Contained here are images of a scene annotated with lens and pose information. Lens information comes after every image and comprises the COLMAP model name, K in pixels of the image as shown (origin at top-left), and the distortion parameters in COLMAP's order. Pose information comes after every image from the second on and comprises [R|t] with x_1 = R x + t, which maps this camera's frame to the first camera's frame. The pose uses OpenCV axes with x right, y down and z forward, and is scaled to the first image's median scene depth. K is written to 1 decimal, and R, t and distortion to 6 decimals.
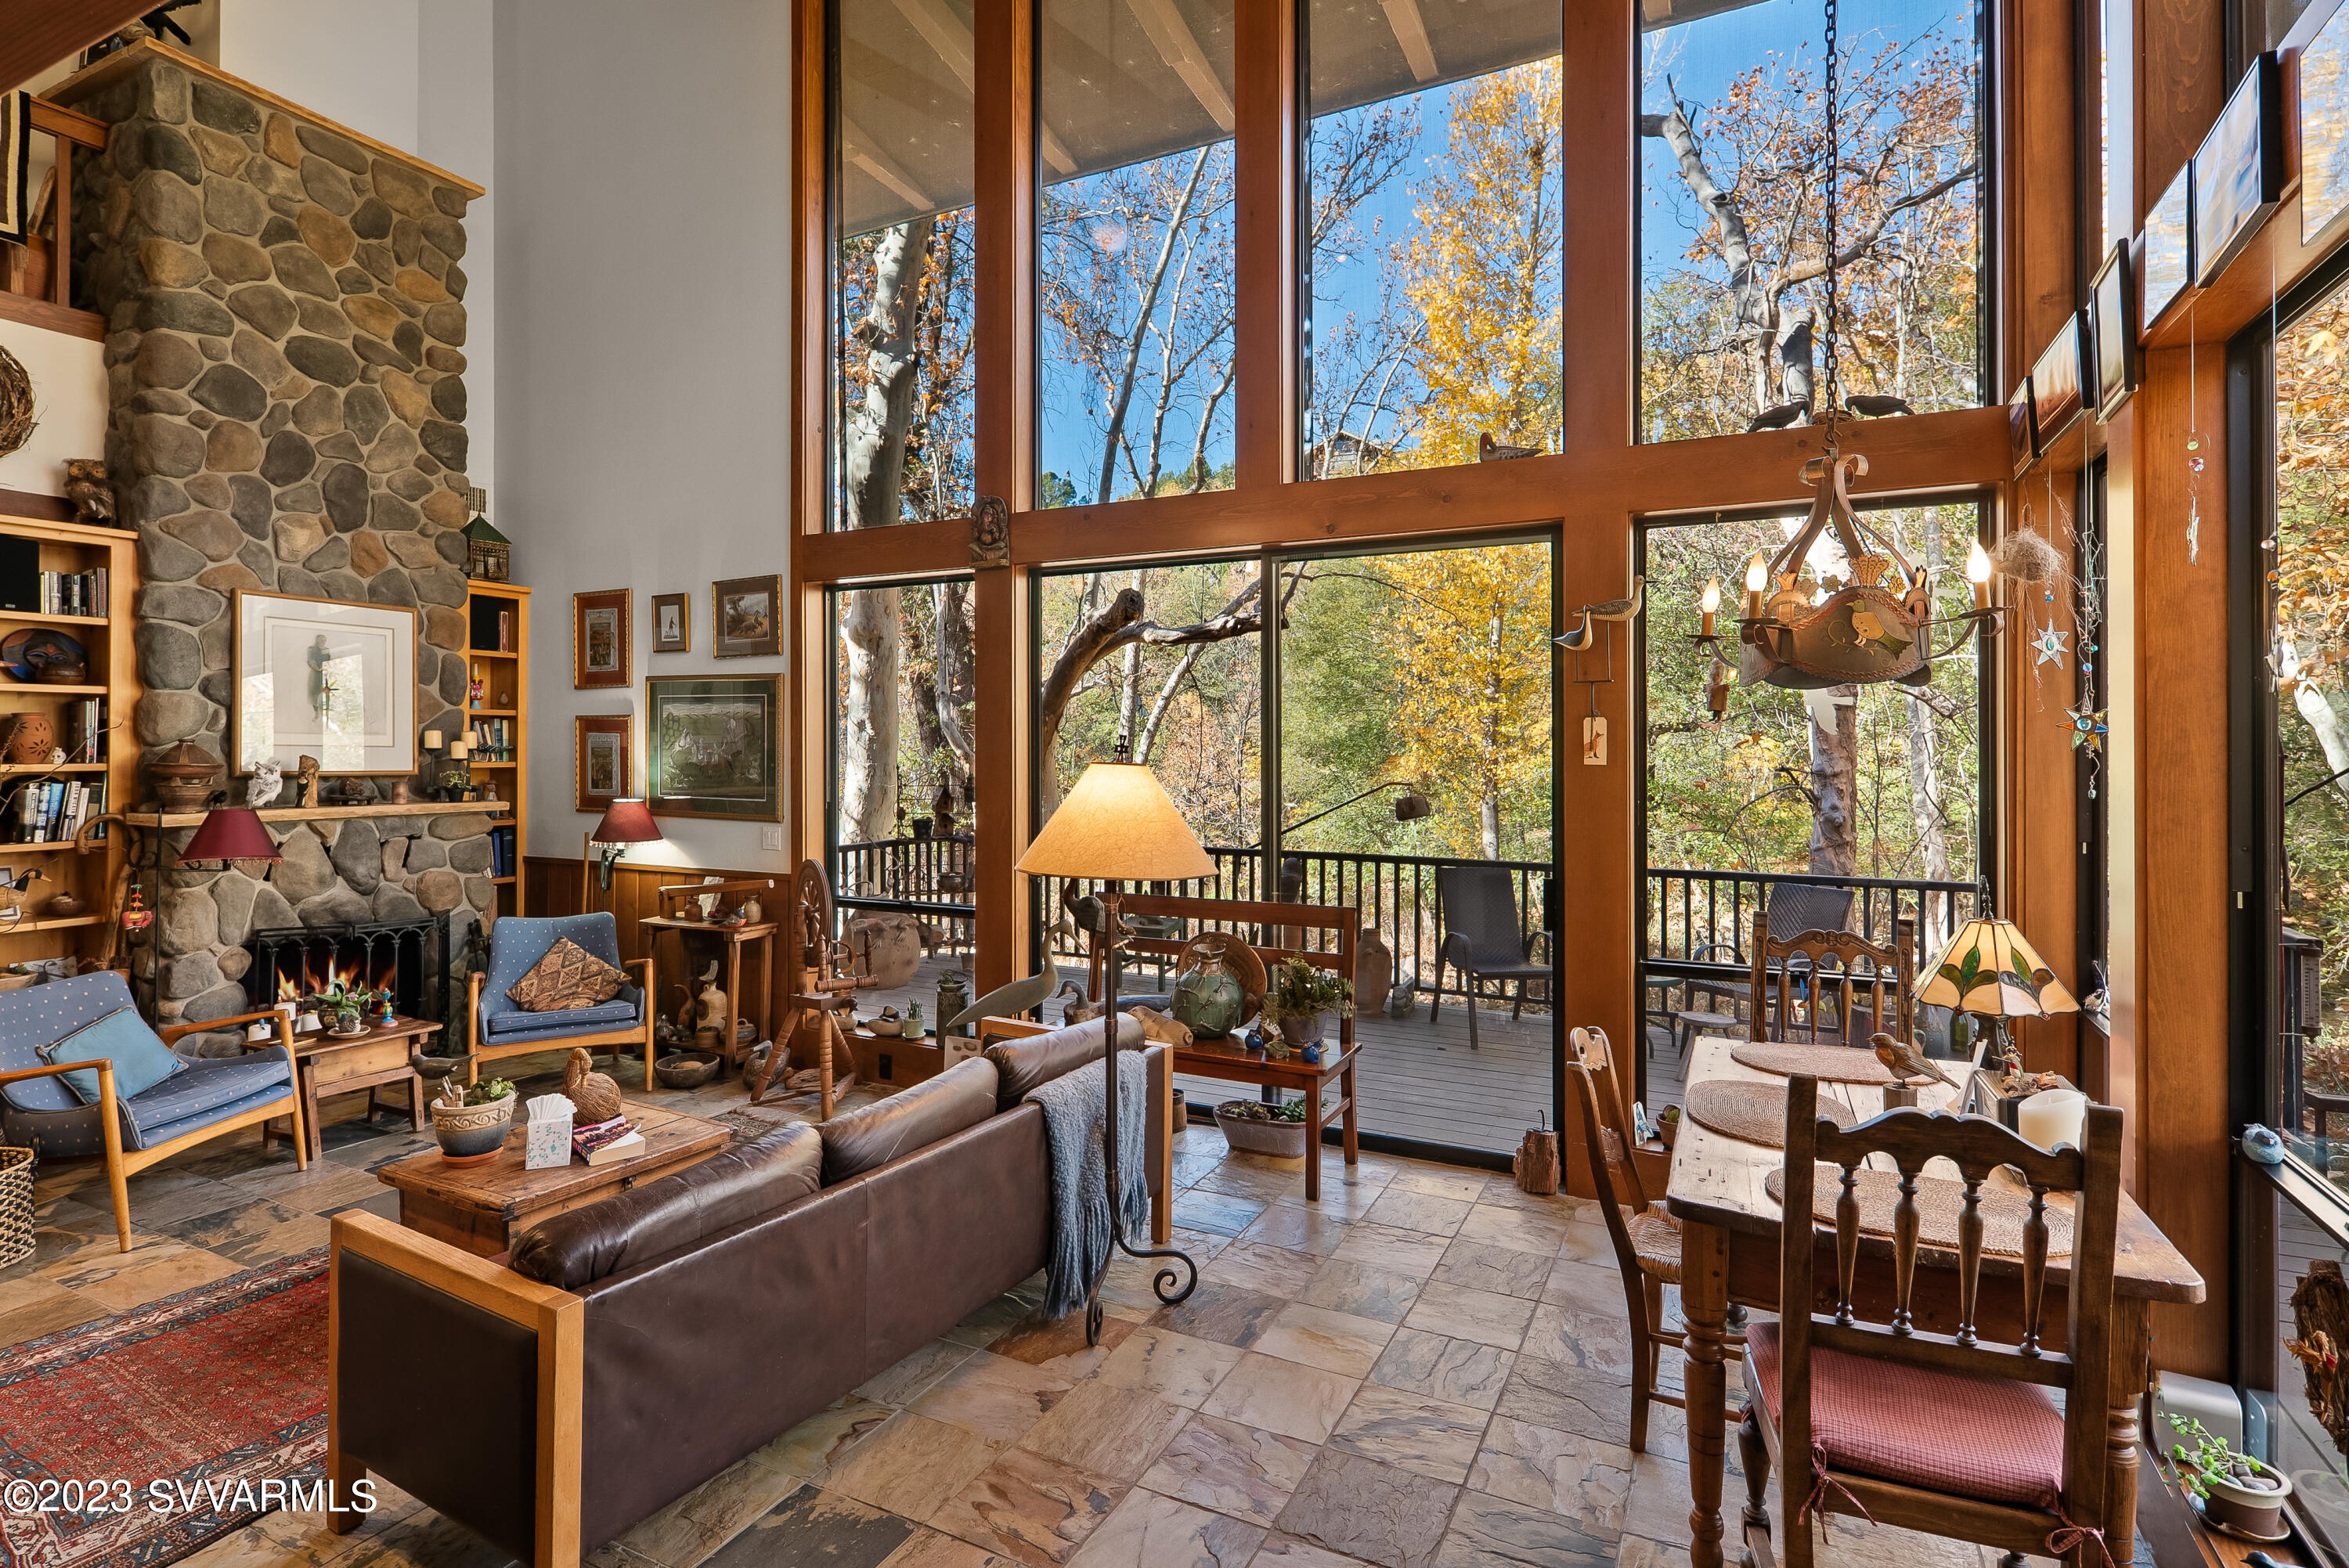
lens RADIAL K [[1174.0, 0, 1121.9], [0, 1174.0, 742.8], [0, 0, 1]] dist [0.001401, -0.001635]
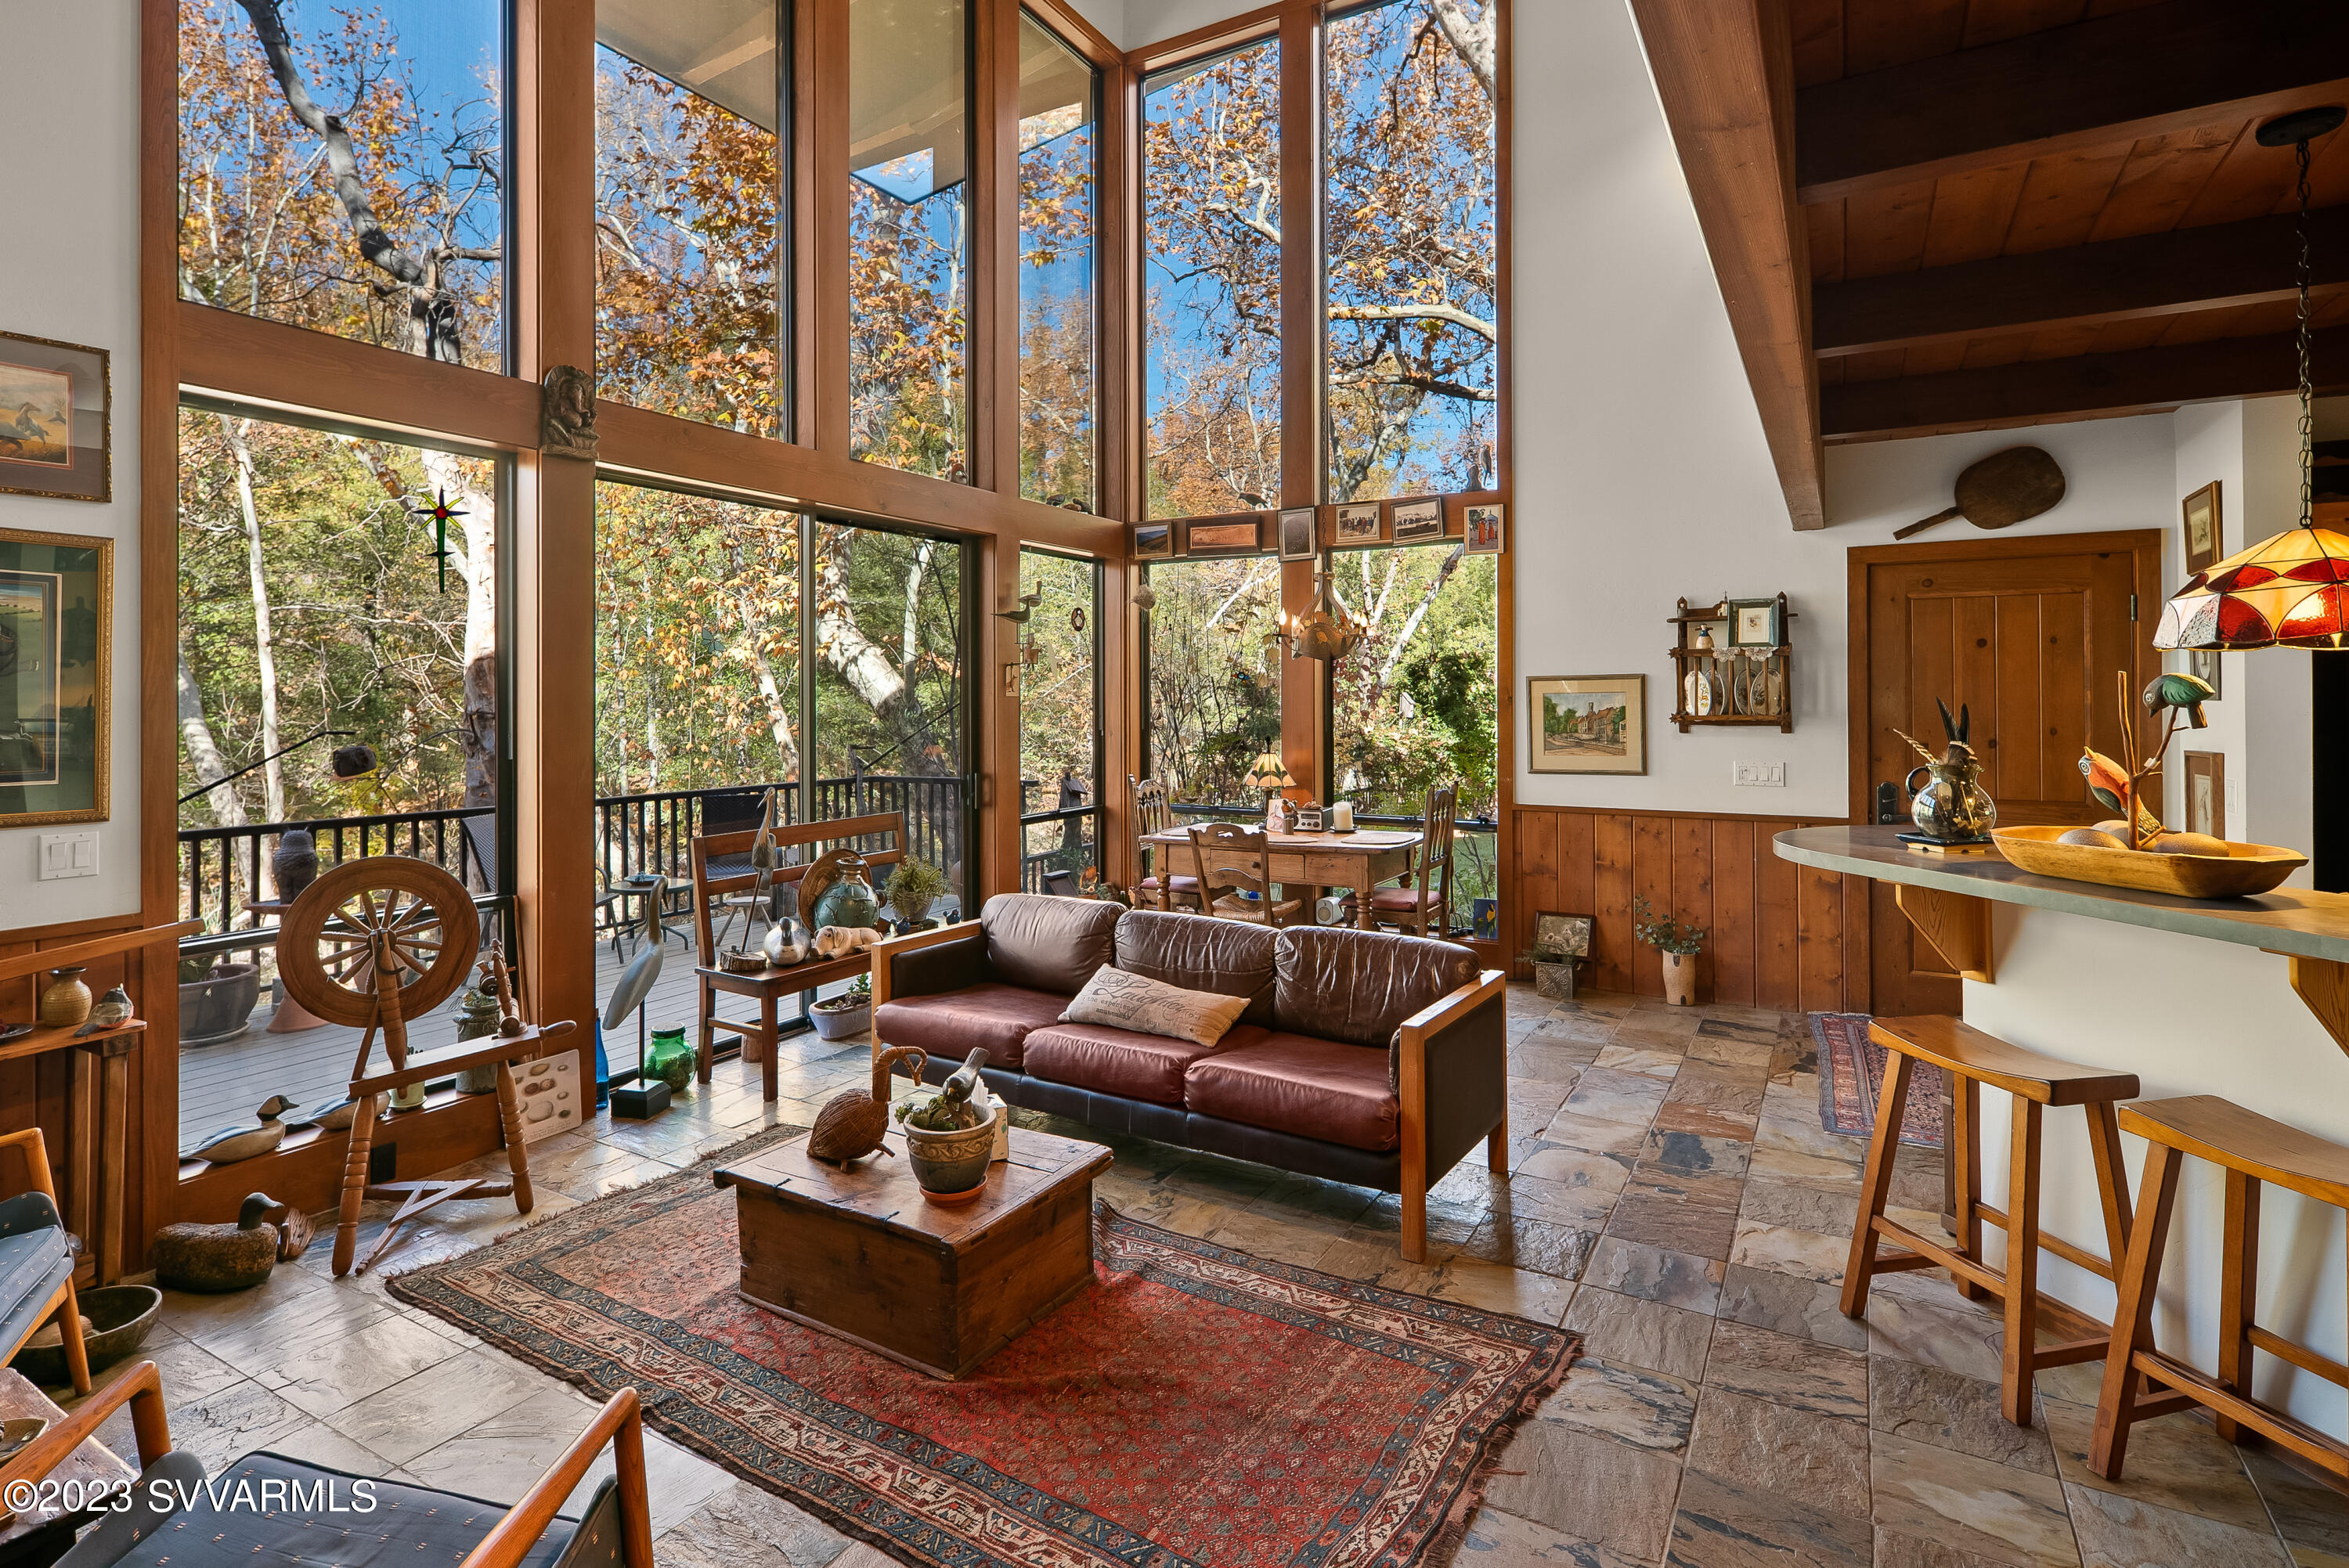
lens RADIAL K [[1174.0, 0, 1176.0], [0, 1174.0, 684.9], [0, 0, 1]] dist [0.001401, -0.001635]
pose [[0.031323, 0.008776, 0.999471, -0.778657], [0.001271, 0.999960, -0.008820, 0.011845], [-0.999509, 0.001547, 0.031310, 0.490480]]
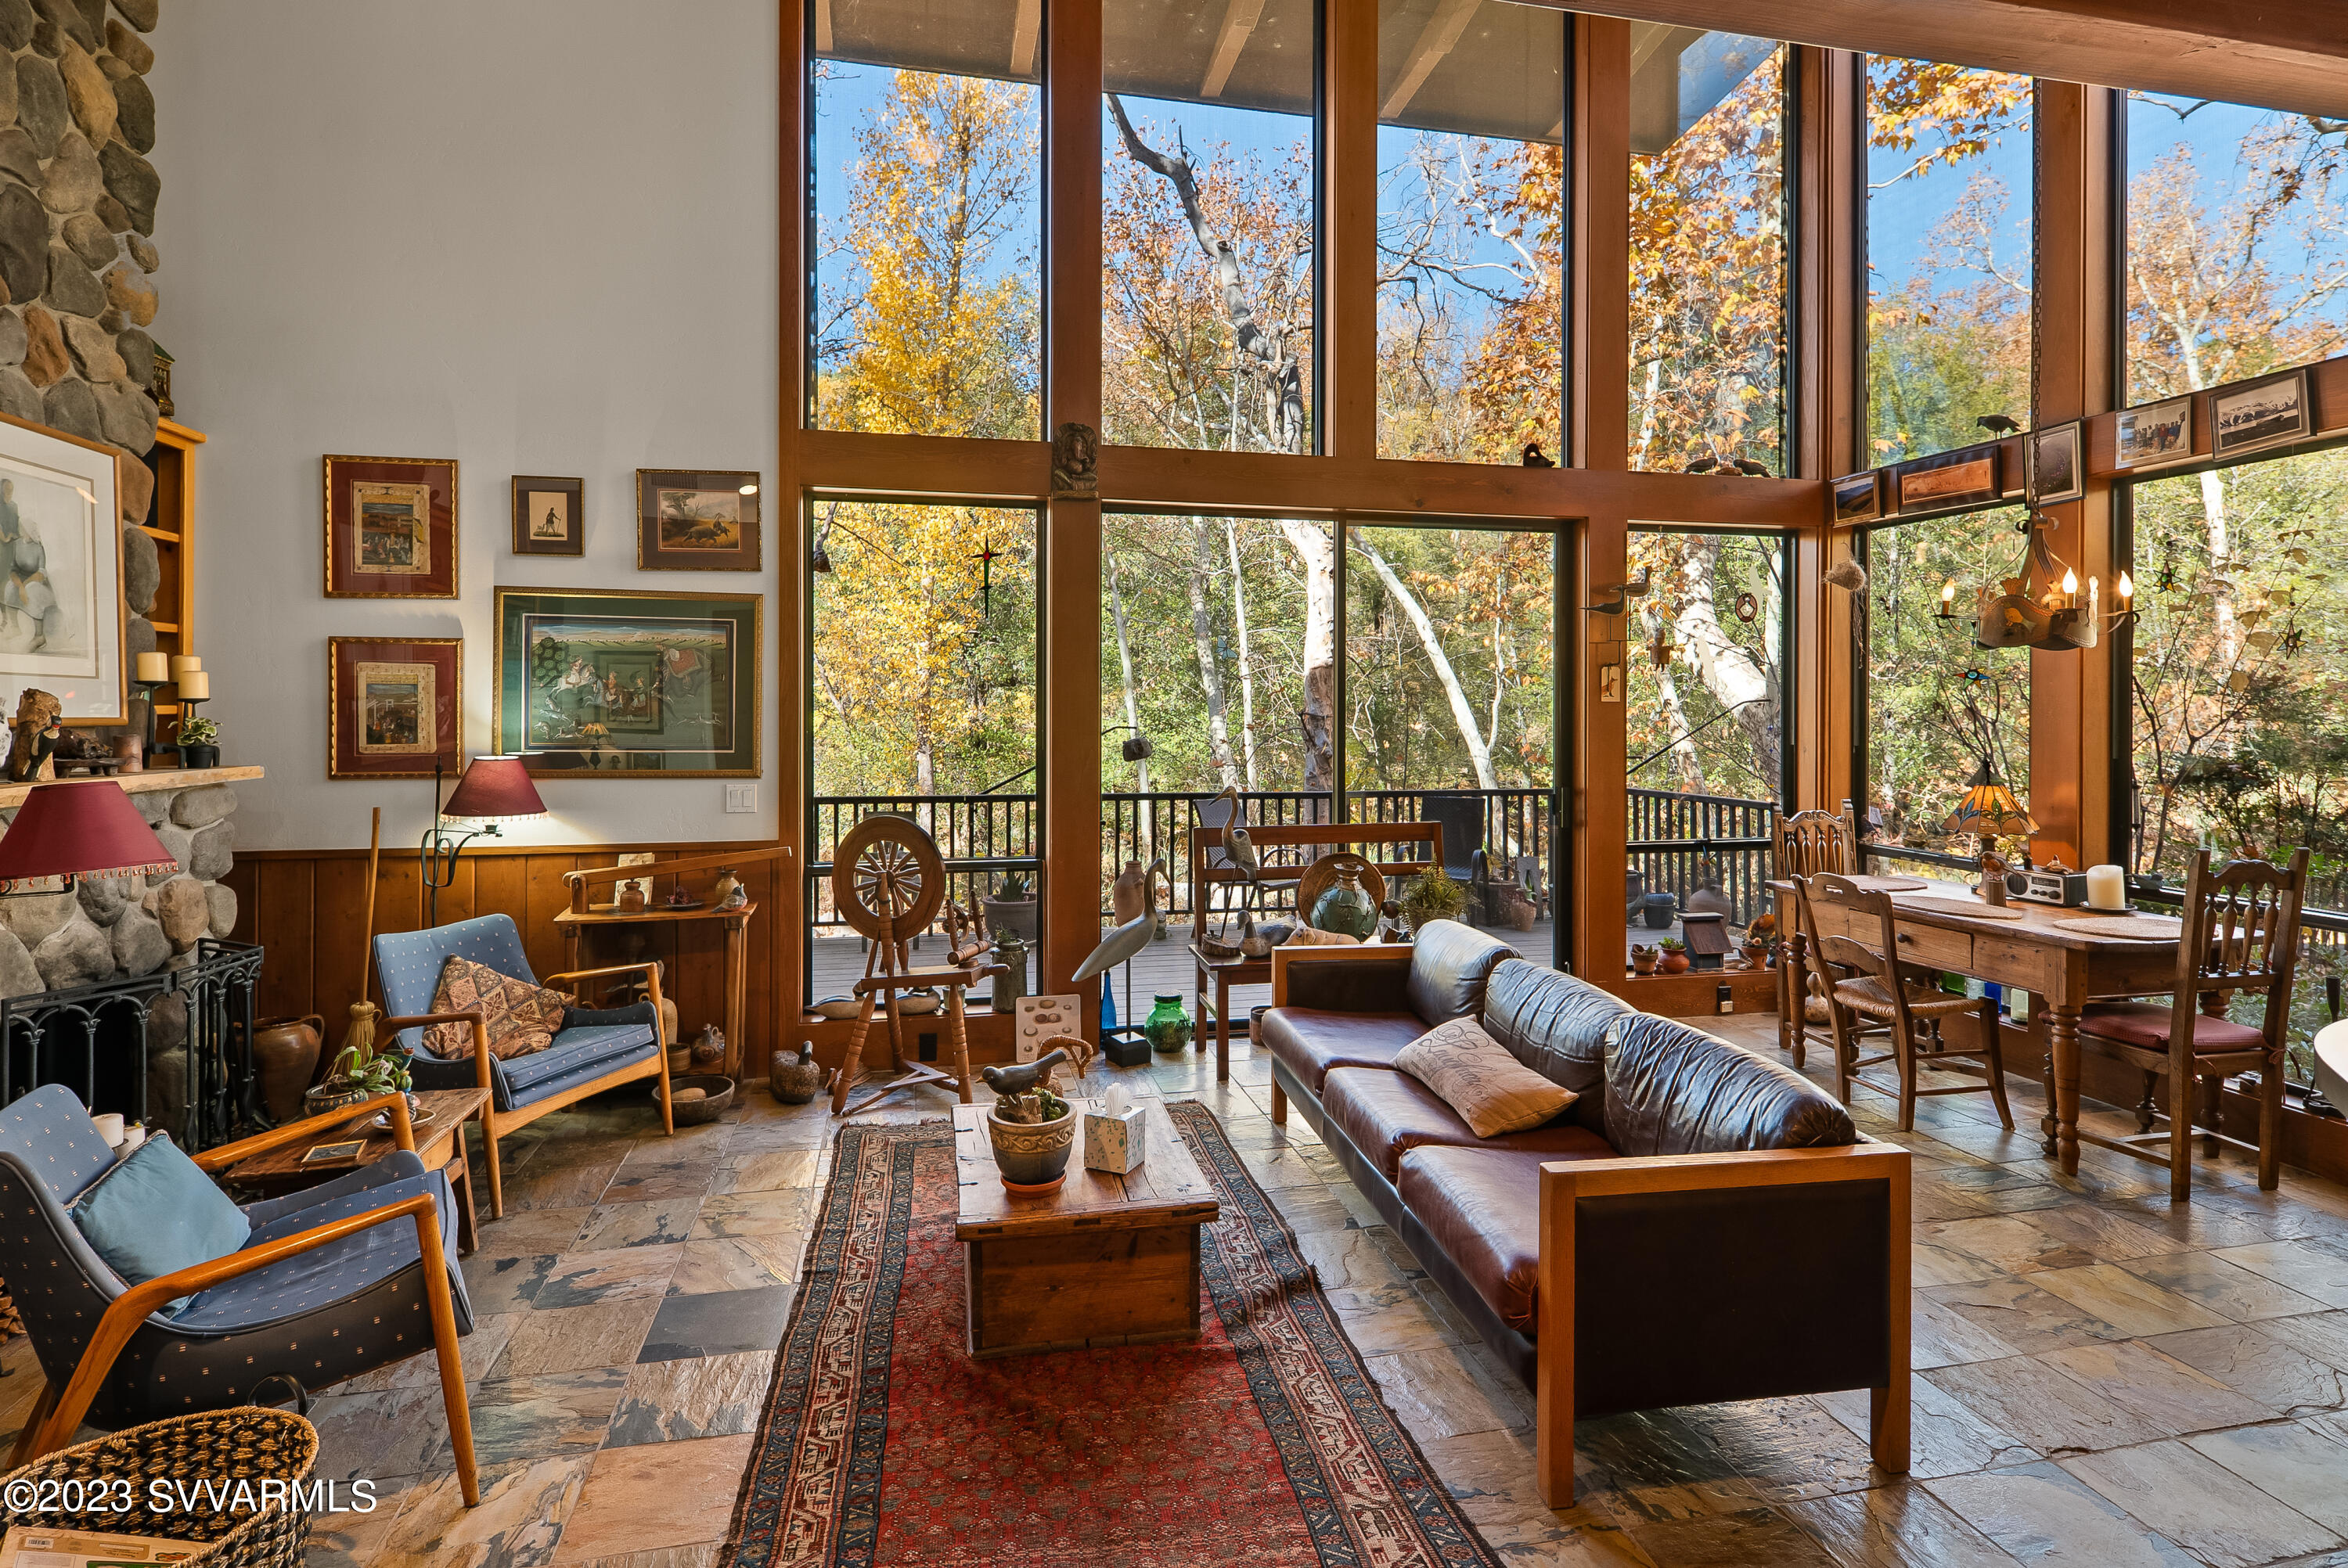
lens RADIAL K [[1173.5, 0, 1198.8], [0, 1173.5, 698.3], [0, 0, 1]] dist [0.001401, -0.001635]
pose [[0.764545, 0.003915, 0.644558, -0.564791], [-0.003574, 0.999992, -0.001834, 0.012720], [-0.644560, -0.000902, 0.764553, 0.179686]]
